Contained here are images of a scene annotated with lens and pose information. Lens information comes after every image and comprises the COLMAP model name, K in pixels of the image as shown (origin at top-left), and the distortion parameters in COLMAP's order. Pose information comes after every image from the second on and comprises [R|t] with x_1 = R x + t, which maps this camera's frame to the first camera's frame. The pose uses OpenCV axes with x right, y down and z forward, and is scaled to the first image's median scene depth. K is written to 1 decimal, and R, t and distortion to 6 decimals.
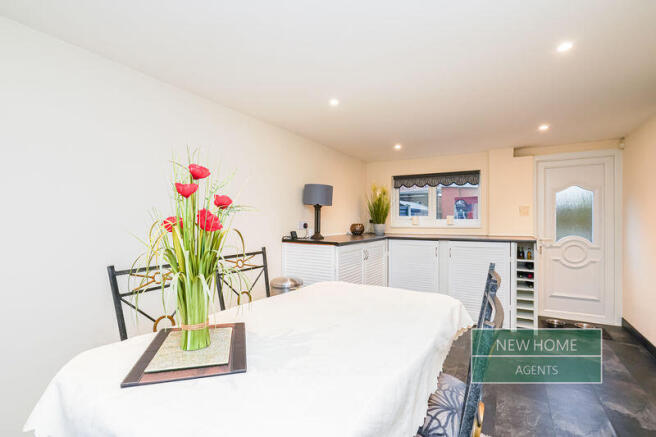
lens RADIAL K [[303.8, 0, 328.0], [0, 303.8, 218.5], [0, 0, 1]] dist [-0.001412, 0.000294]
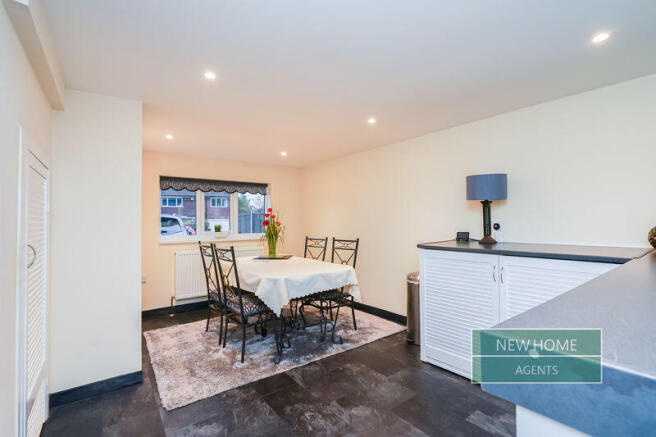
lens RADIAL K [[303.8, 0, 328.0], [0, 303.8, 218.5], [0, 0, 1]] dist [-0.001412, 0.000294]
pose [[-0.363860, -0.012567, -0.931369, 0.807725], [0.006705, 0.999848, -0.016110, 0.010088], [0.931430, -0.012107, -0.363720, 0.880214]]
